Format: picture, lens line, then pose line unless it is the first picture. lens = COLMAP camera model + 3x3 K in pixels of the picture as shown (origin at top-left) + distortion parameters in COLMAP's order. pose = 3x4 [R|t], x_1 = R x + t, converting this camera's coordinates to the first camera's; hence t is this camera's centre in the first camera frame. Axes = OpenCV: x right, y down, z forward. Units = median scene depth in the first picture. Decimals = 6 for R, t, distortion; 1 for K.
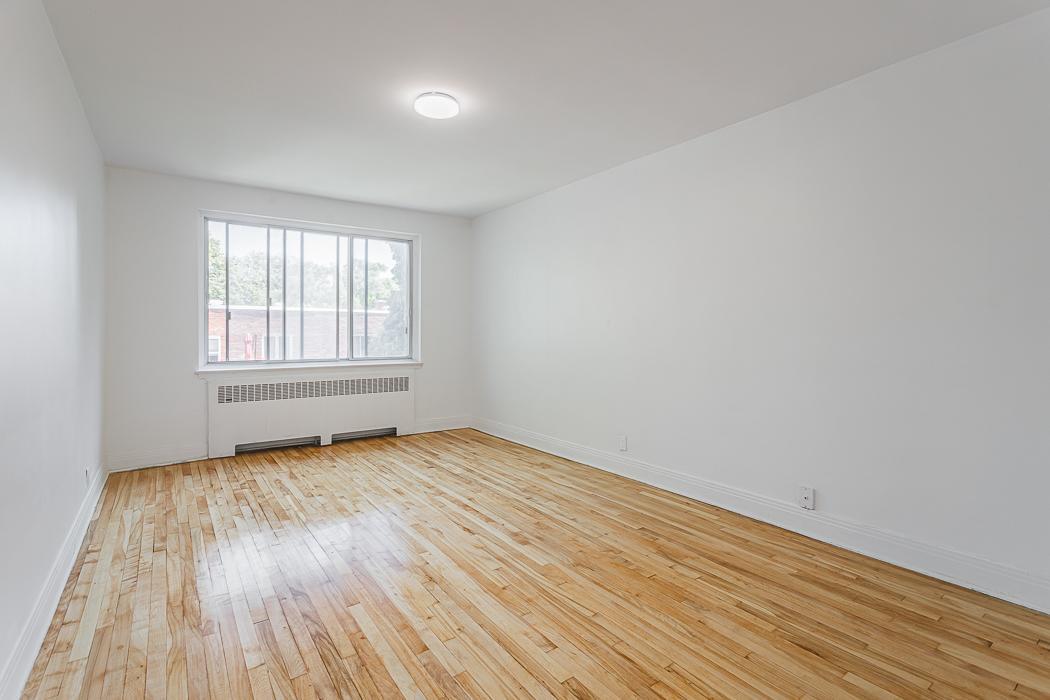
lens RADIAL K [[432.5, 0, 524.4], [0, 432.5, 343.2], [0, 0, 1]] dist [0.002119, 0.000263]
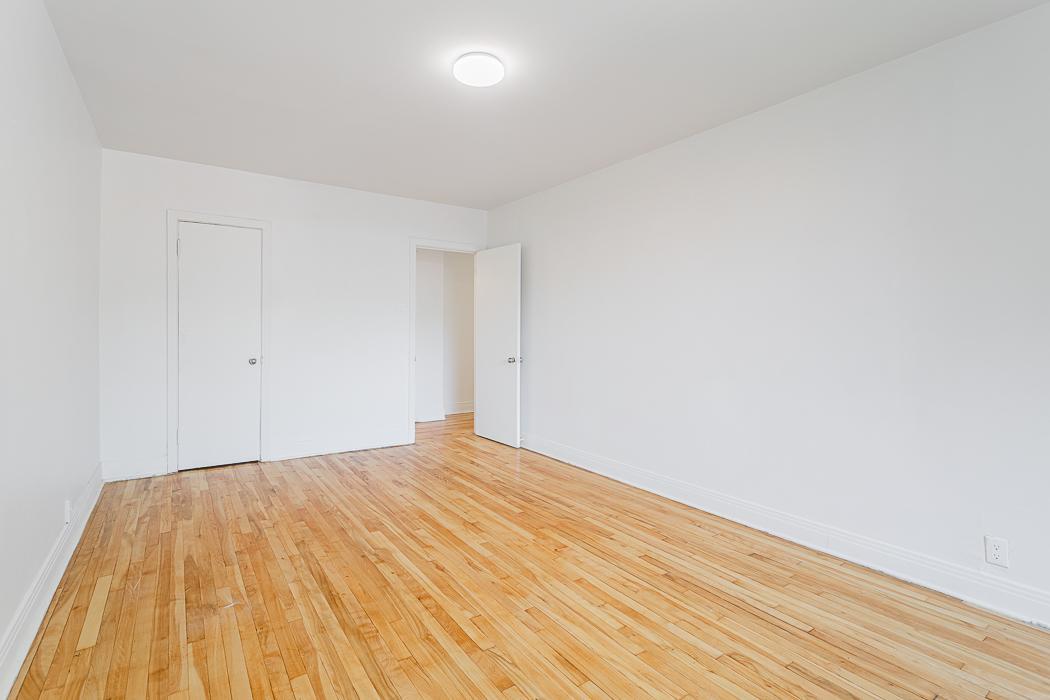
lens RADIAL K [[509.9, 0, 524.6], [0, 509.9, 343.5], [0, 0, 1]] dist [0.000772, 0.002078]
pose [[-0.999727, -0.007512, 0.022127, -0.346273], [-0.006173, 0.998180, 0.059984, -0.066615], [-0.022538, 0.059831, -0.997954, 2.142507]]
